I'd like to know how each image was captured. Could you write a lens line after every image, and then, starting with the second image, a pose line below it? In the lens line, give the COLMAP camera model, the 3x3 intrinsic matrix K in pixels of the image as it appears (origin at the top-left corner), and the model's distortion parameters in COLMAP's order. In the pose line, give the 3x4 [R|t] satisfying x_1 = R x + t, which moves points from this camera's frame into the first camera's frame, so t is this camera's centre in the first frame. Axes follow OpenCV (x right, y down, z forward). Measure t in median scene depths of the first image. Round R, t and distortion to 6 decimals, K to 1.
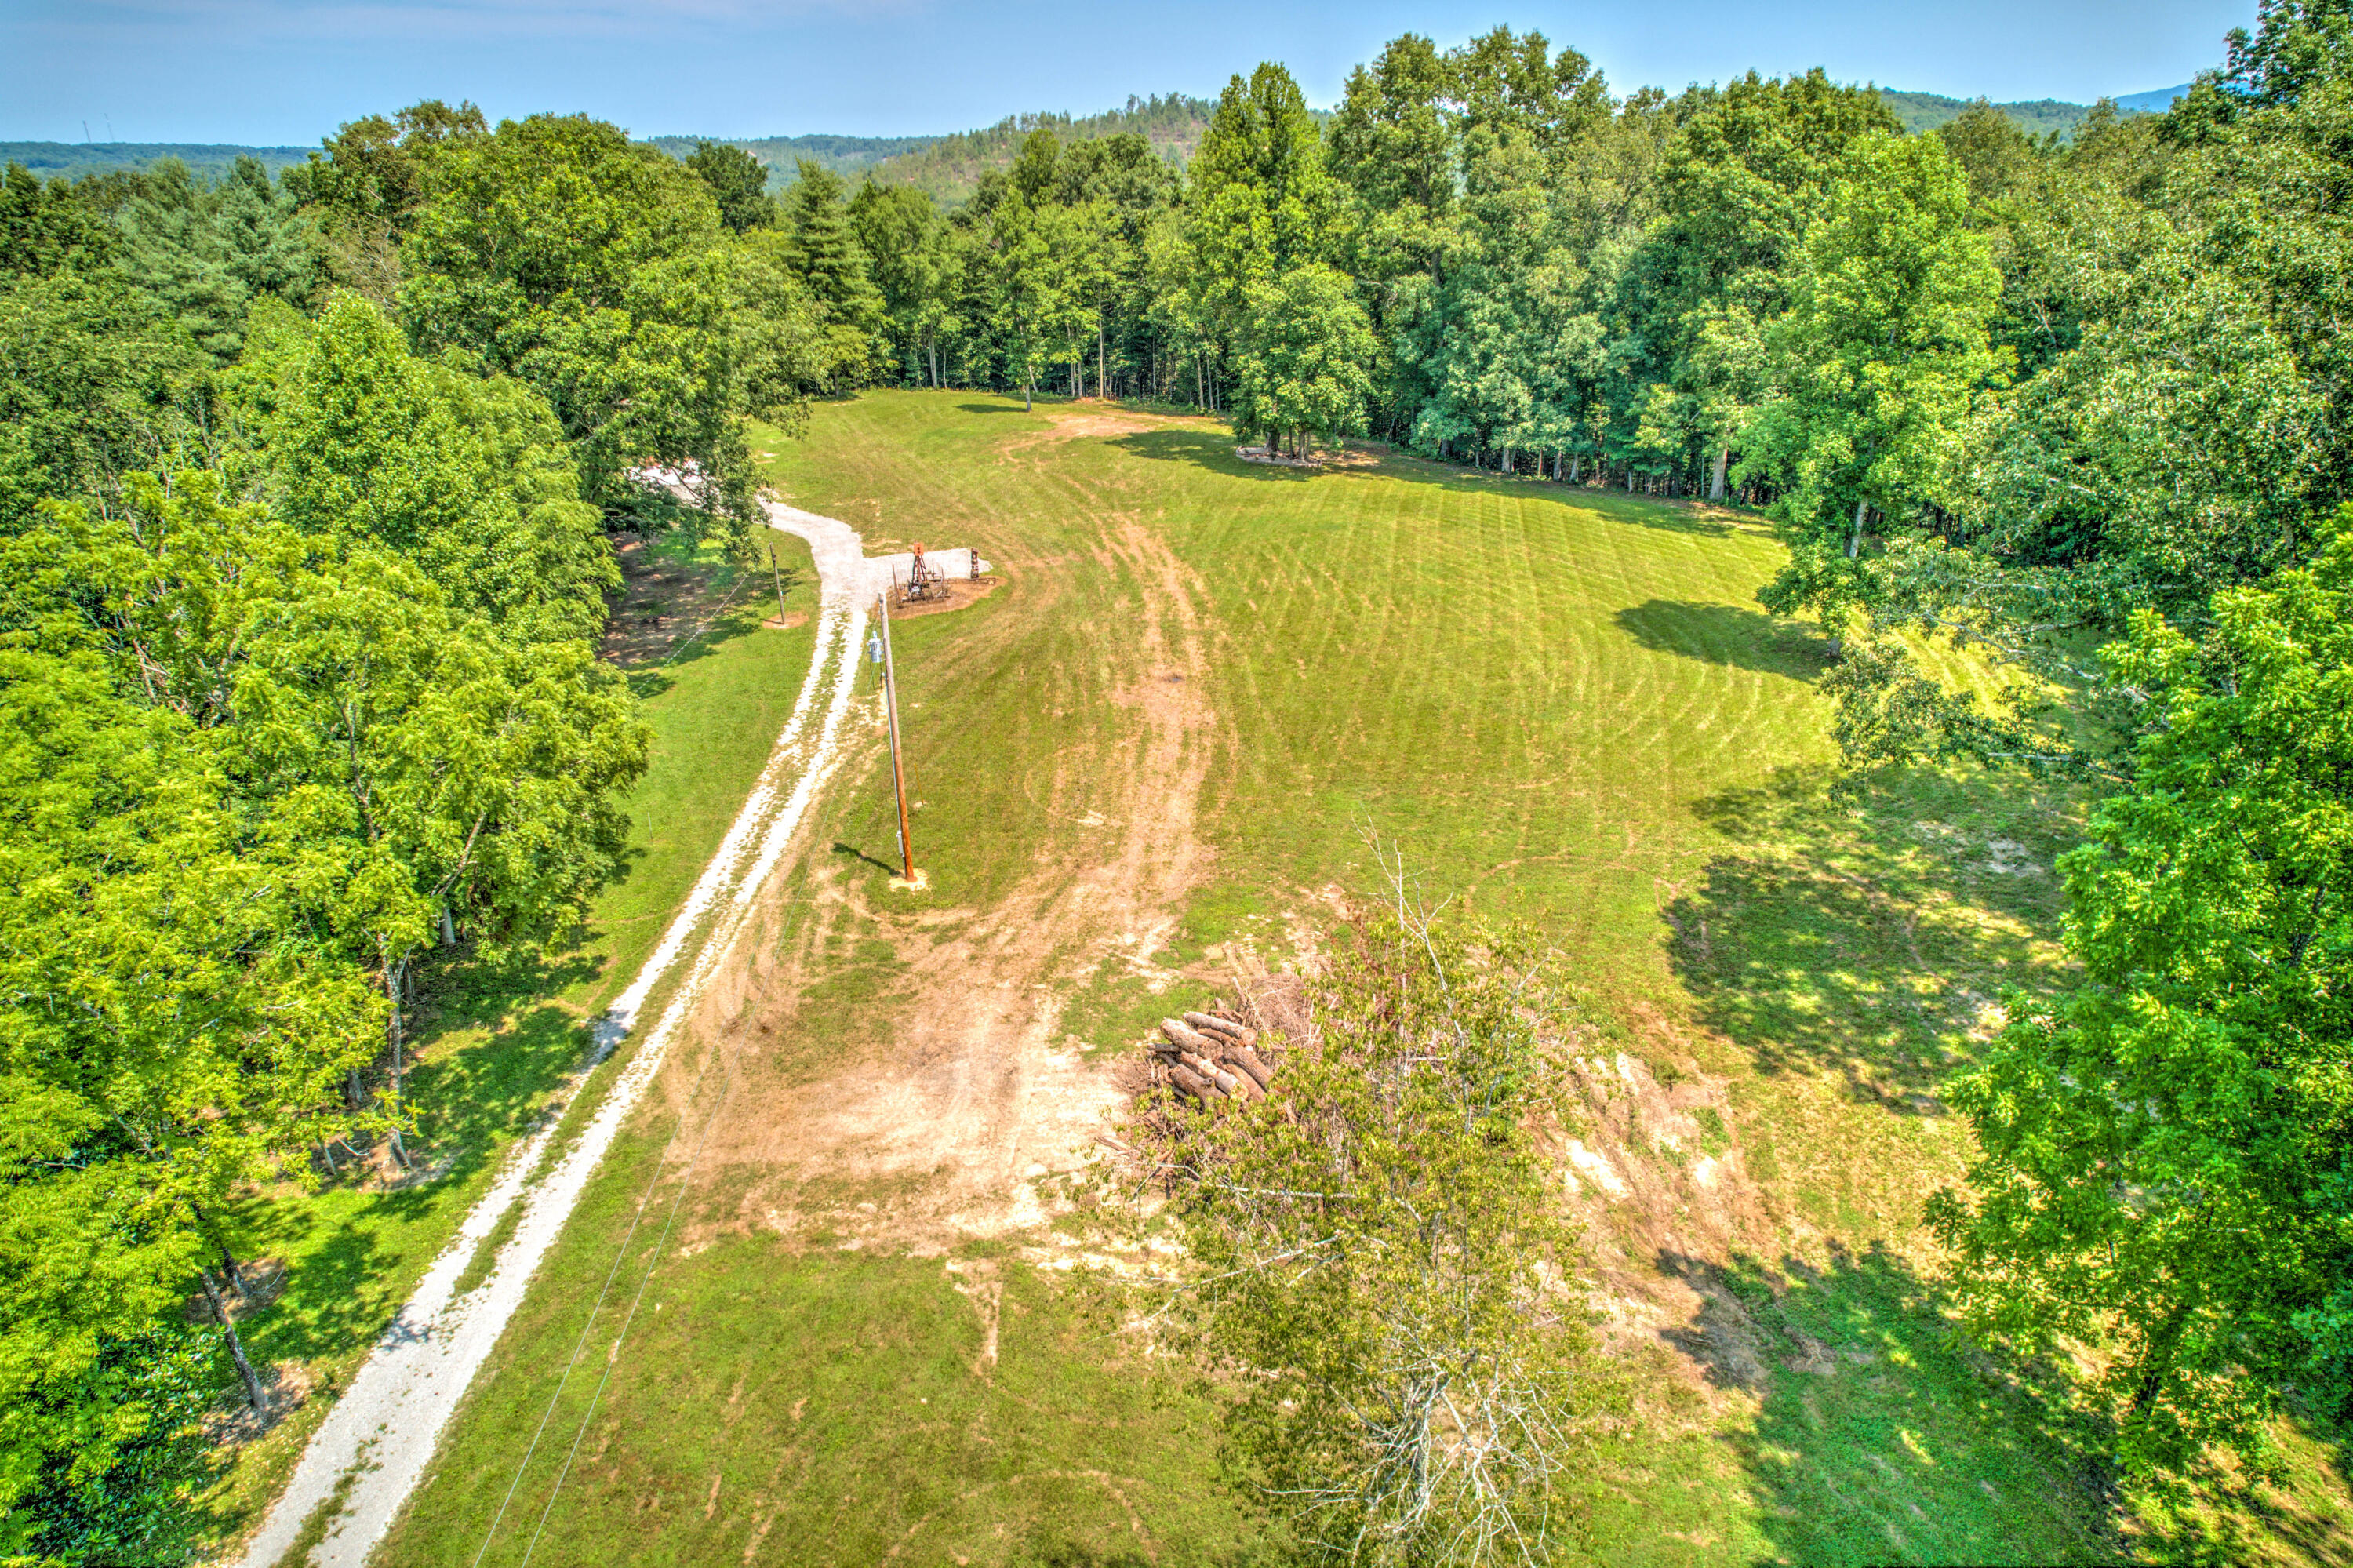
lens RADIAL K [[1526.2, 0, 1173.1], [0, 1526.2, 783.5], [0, 0, 1]] dist [-0.054629, 0.050114]
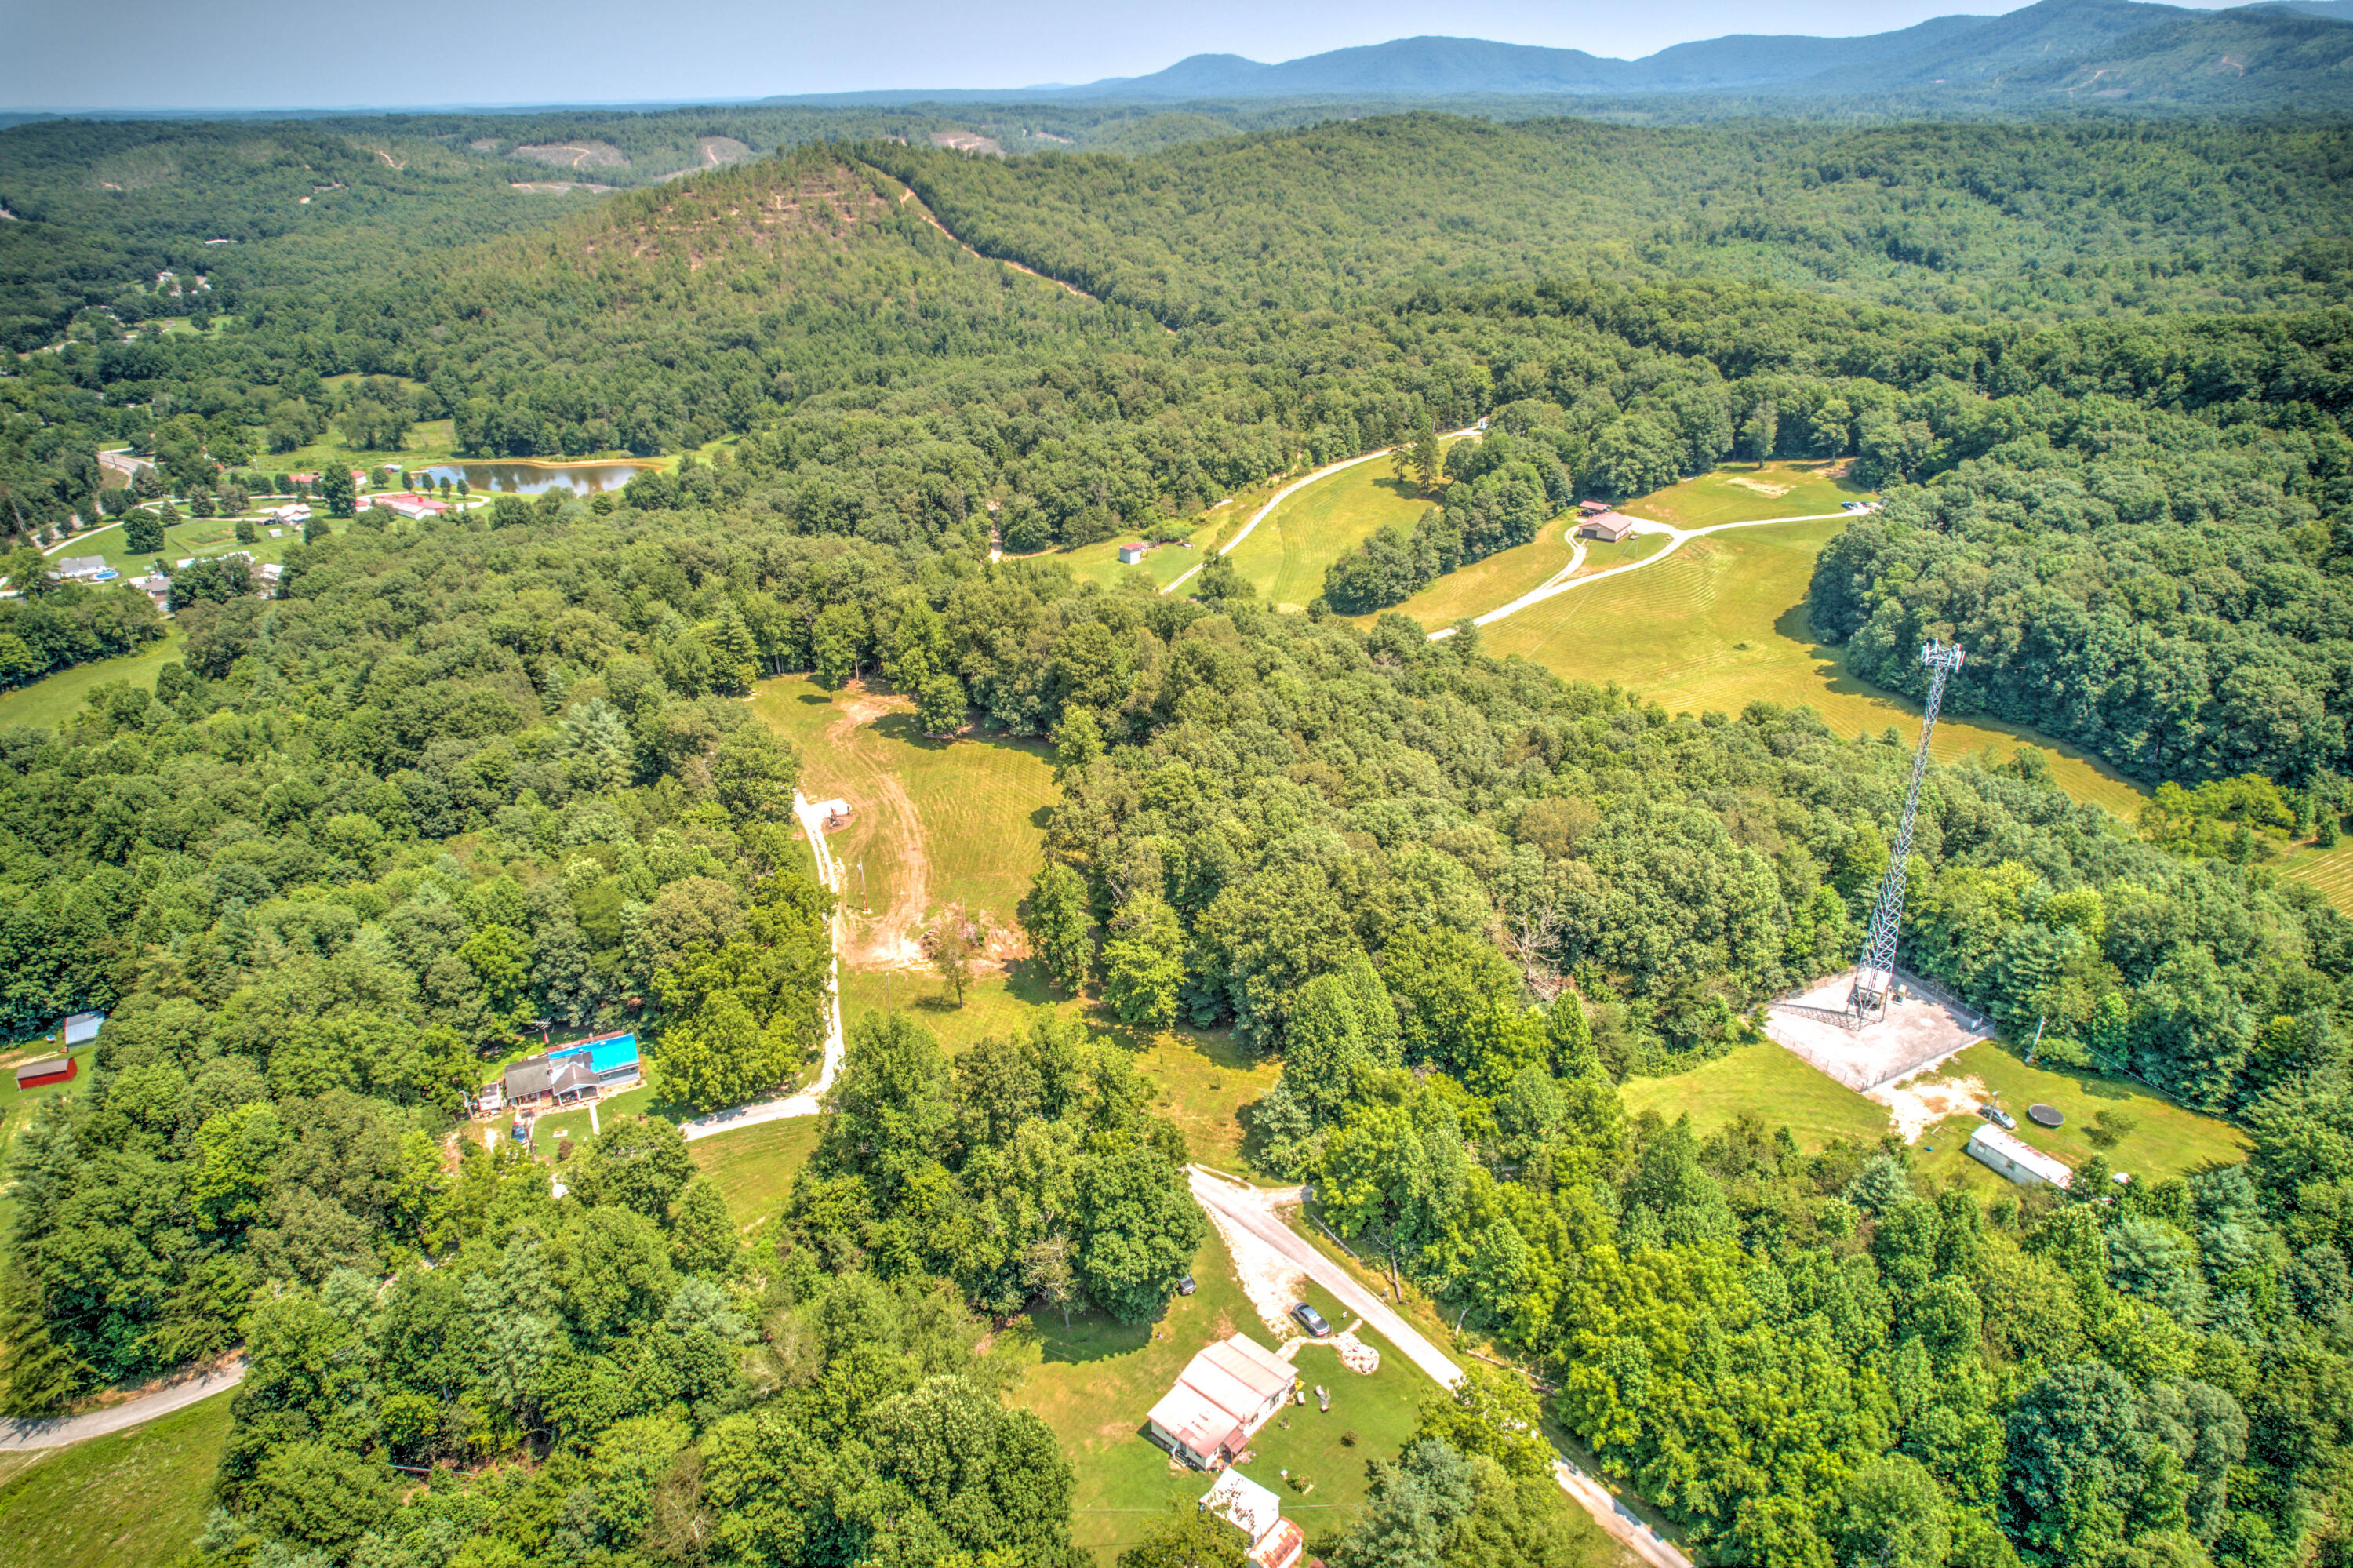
lens RADIAL K [[1526.2, 0, 1178.0], [0, 1526.2, 780.4], [0, 0, 1]] dist [-0.054629, 0.050114]
pose [[0.975310, -0.089088, 0.202076, -0.074240], [0.080068, 0.995411, 0.052395, -0.258822], [-0.205816, -0.034922, 0.977967, -1.941518]]
